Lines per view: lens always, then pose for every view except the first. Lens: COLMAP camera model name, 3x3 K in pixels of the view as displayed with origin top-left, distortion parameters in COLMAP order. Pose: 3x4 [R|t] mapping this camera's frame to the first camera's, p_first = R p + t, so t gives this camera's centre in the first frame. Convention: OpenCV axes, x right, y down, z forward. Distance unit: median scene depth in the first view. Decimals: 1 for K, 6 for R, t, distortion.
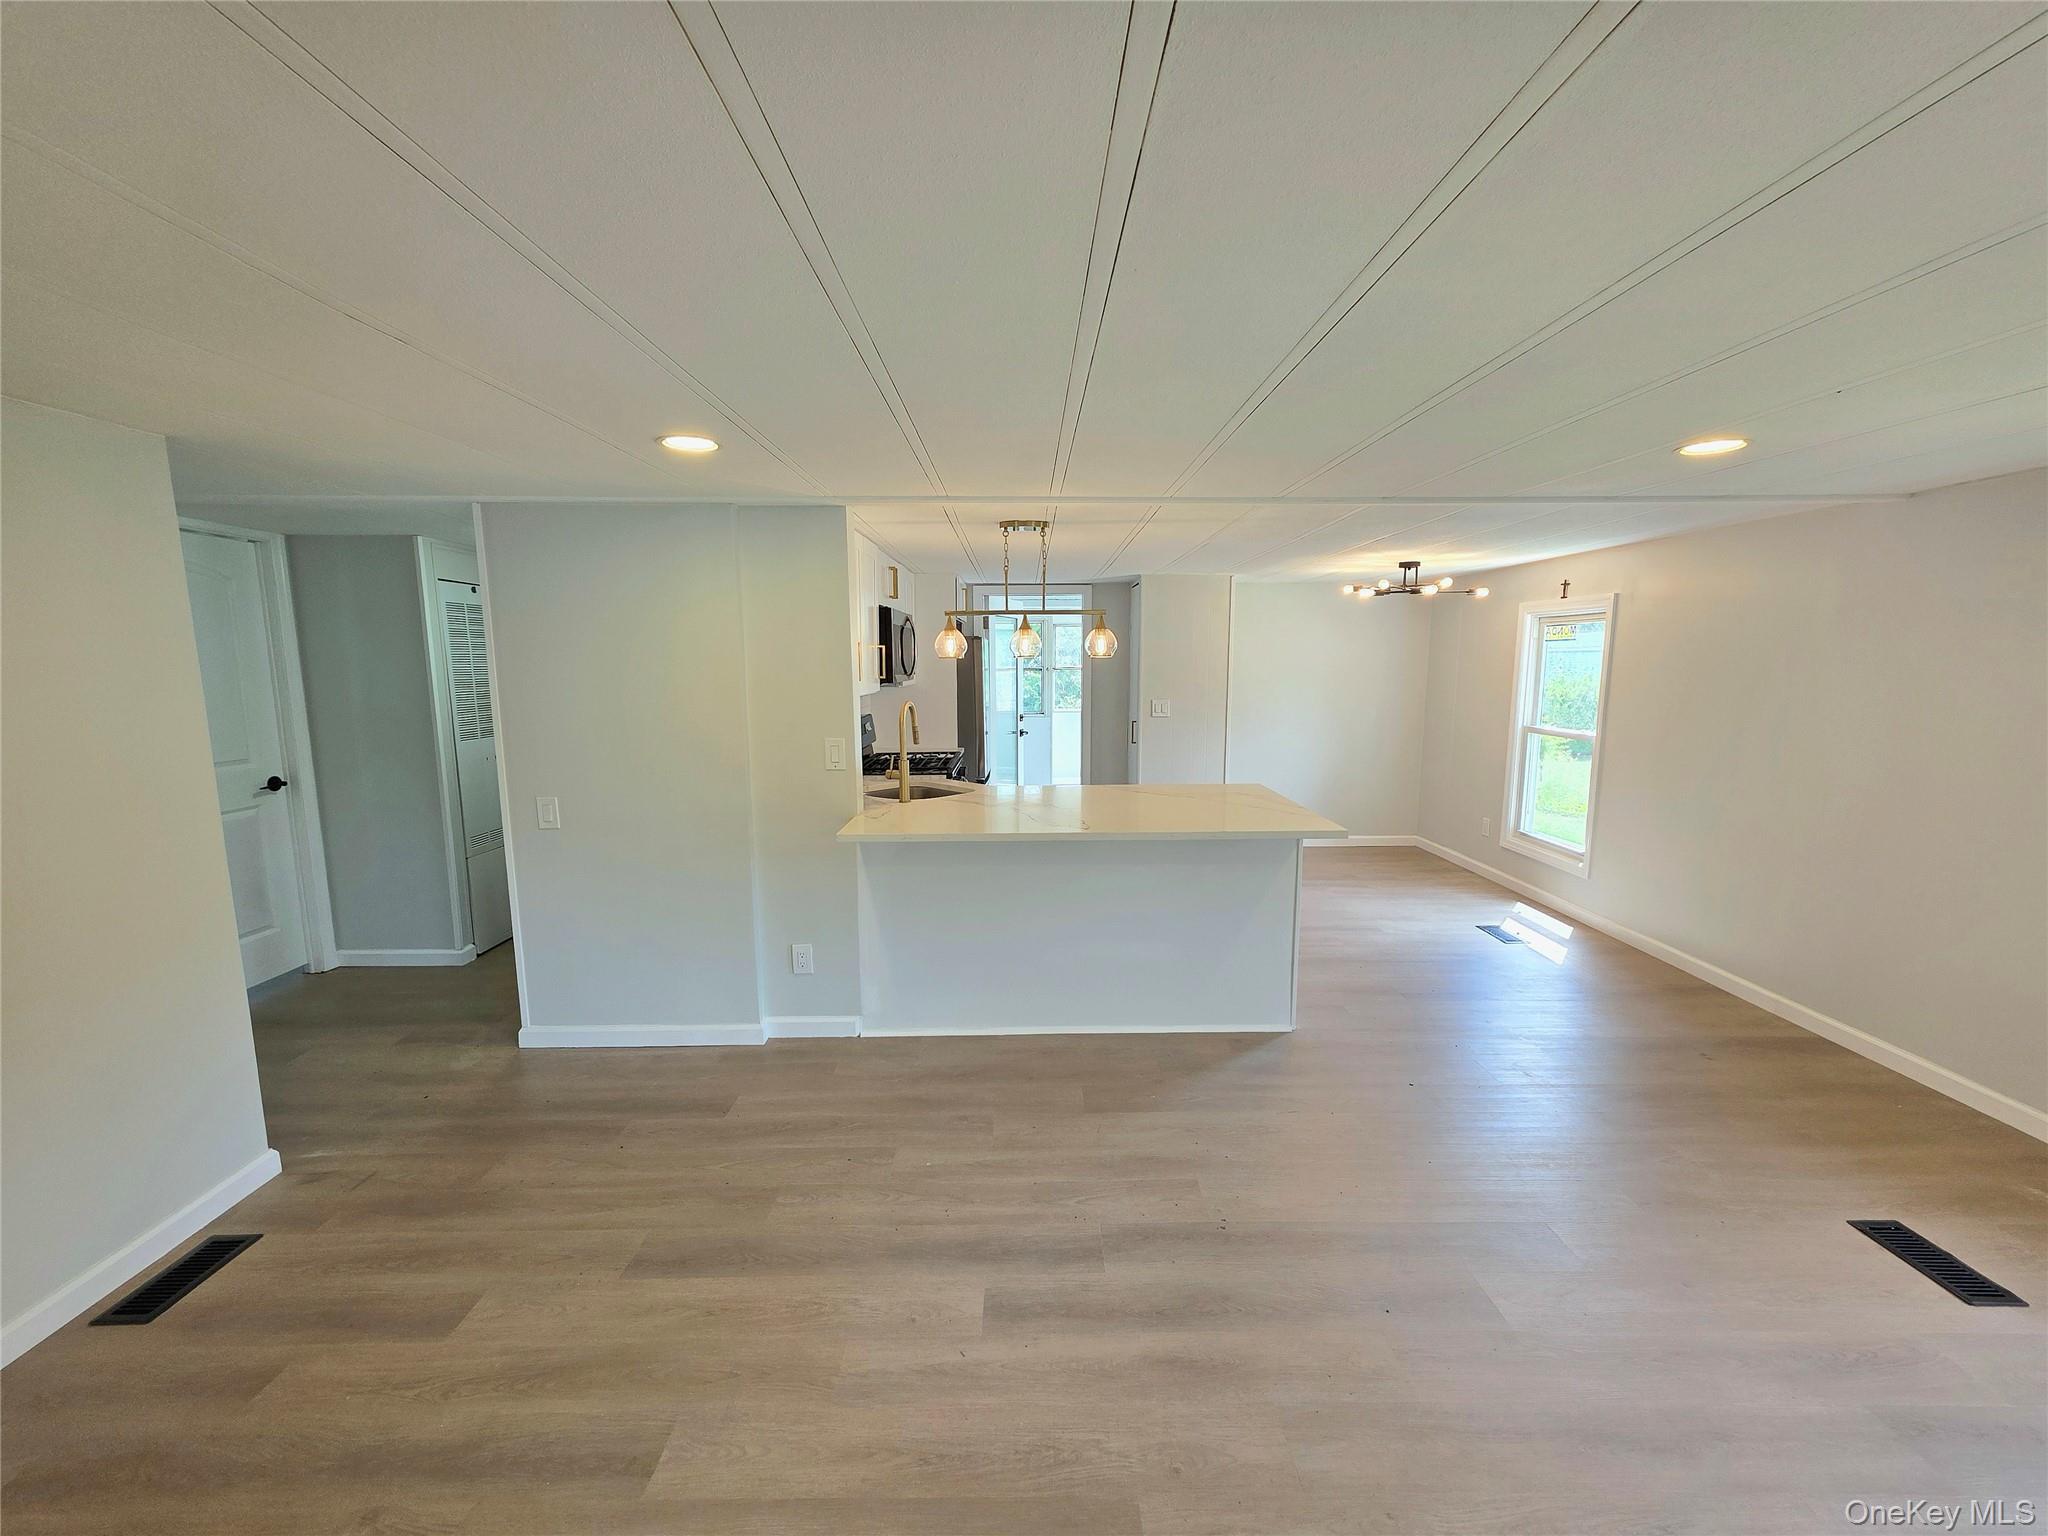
lens RADIAL K [[821.8, 0, 1027.9], [0, 821.8, 766.0], [0, 0, 1]] dist [0.004544, -0.000628]
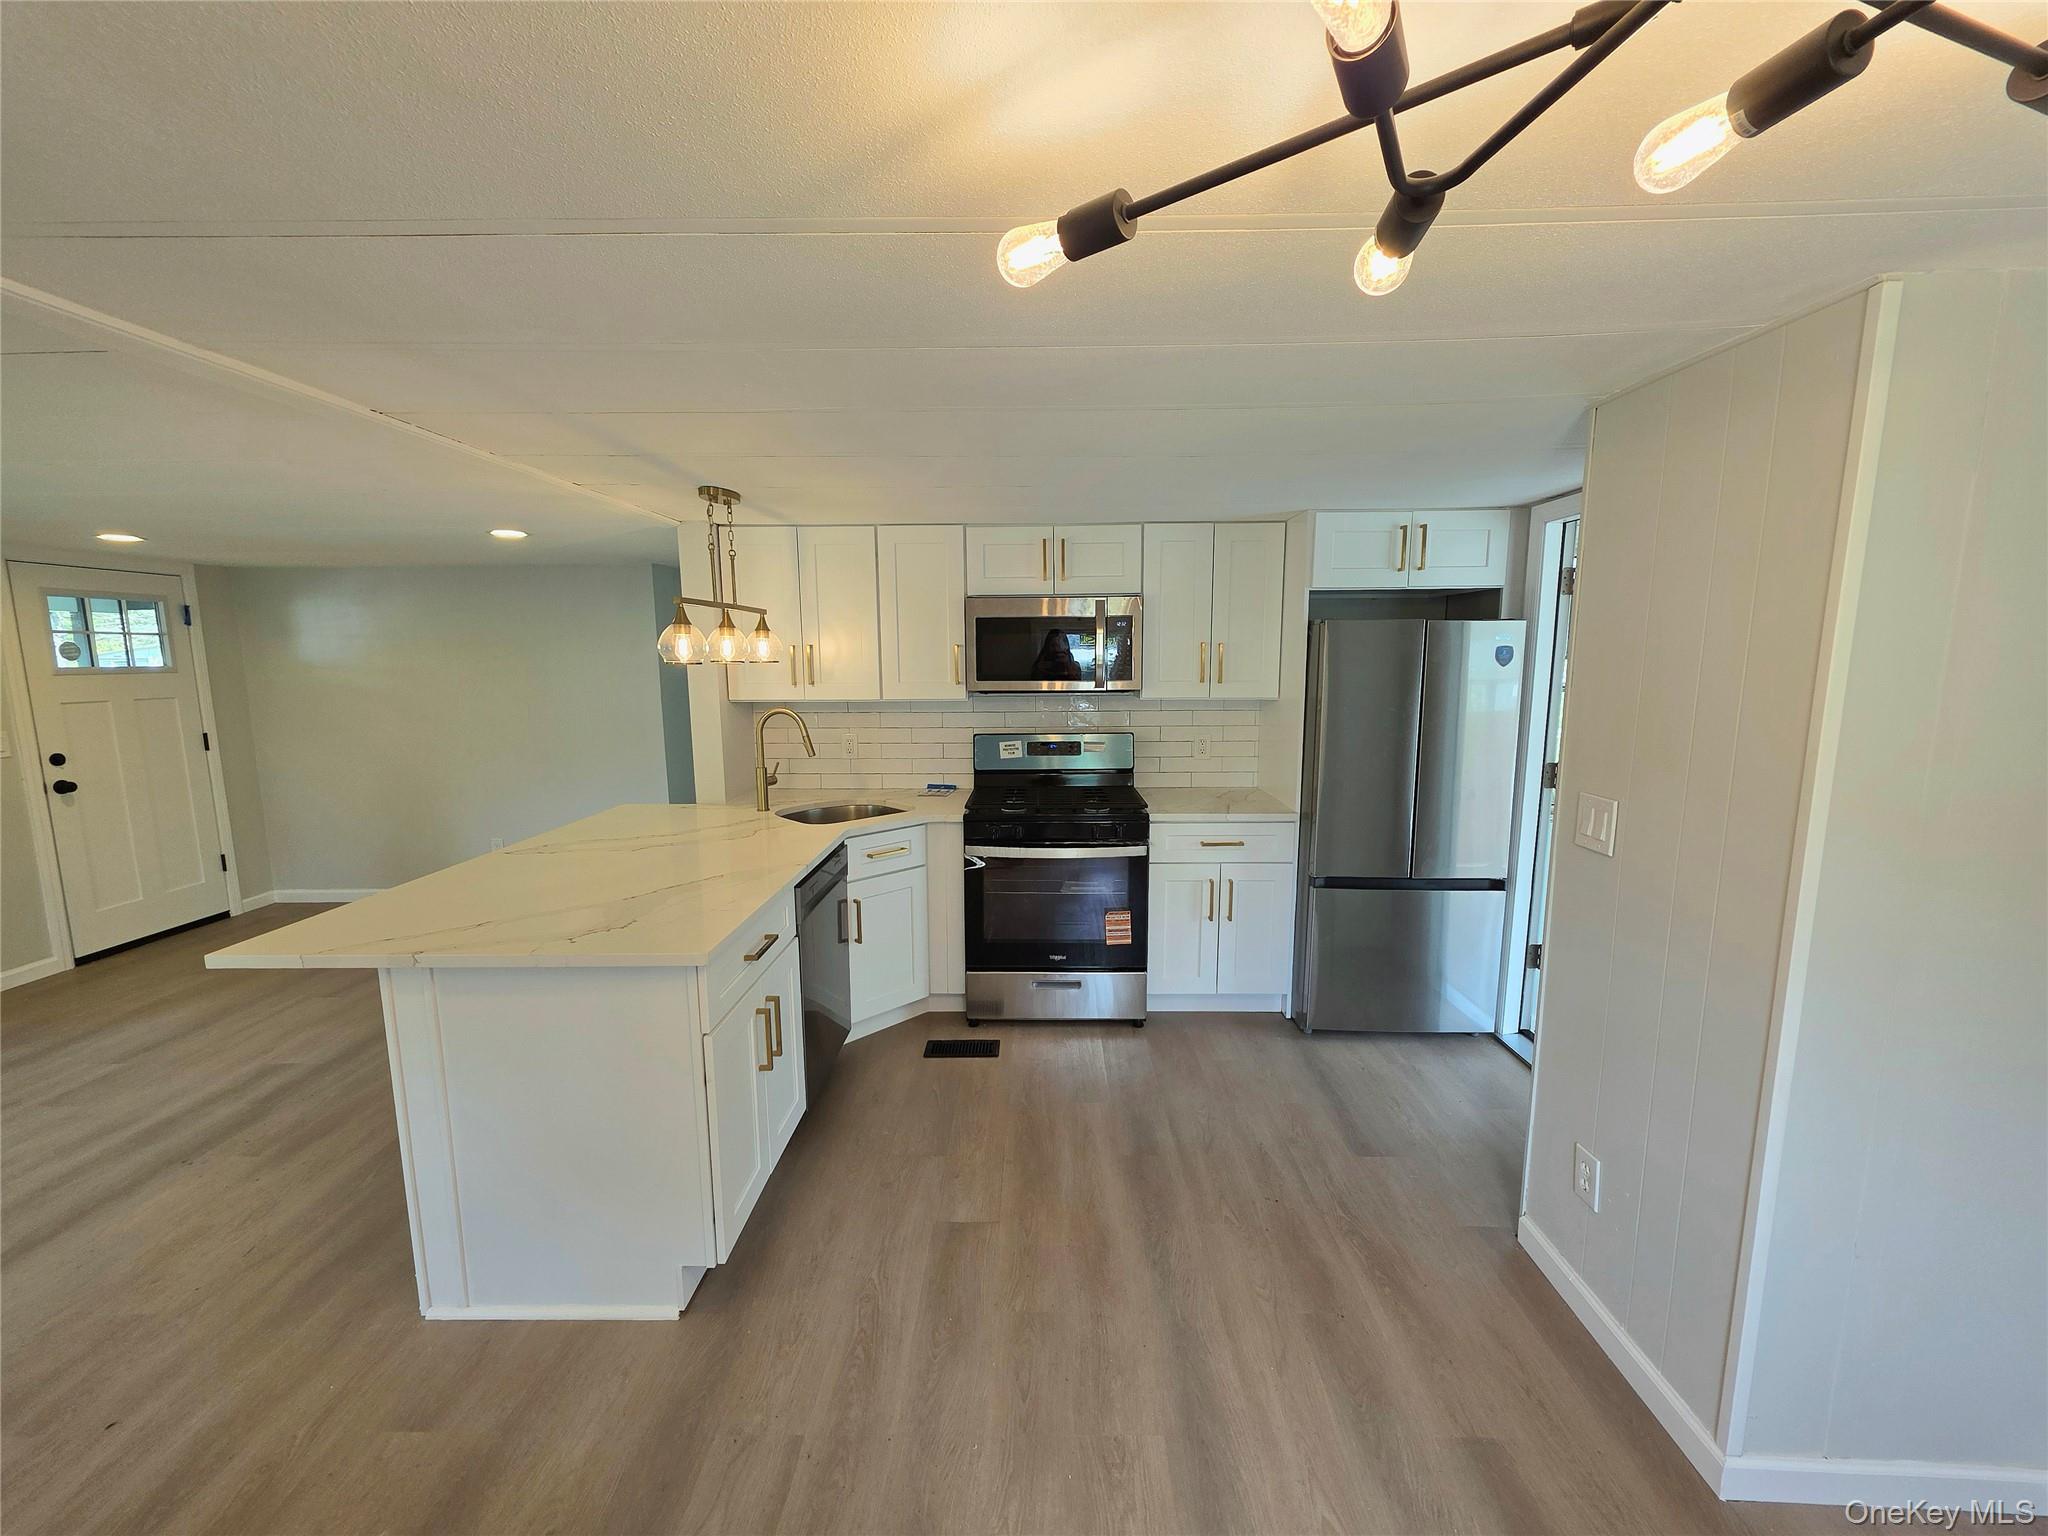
lens RADIAL K [[821.8, 0, 1028.2], [0, 821.8, 768.6], [0, 0, 1]] dist [0.004544, -0.000628]
pose [[-0.027379, 0.145053, -0.989045, 0.850739], [-0.123673, 0.981323, 0.147344, -0.200254], [0.991945, 0.126353, -0.008928, 1.413922]]
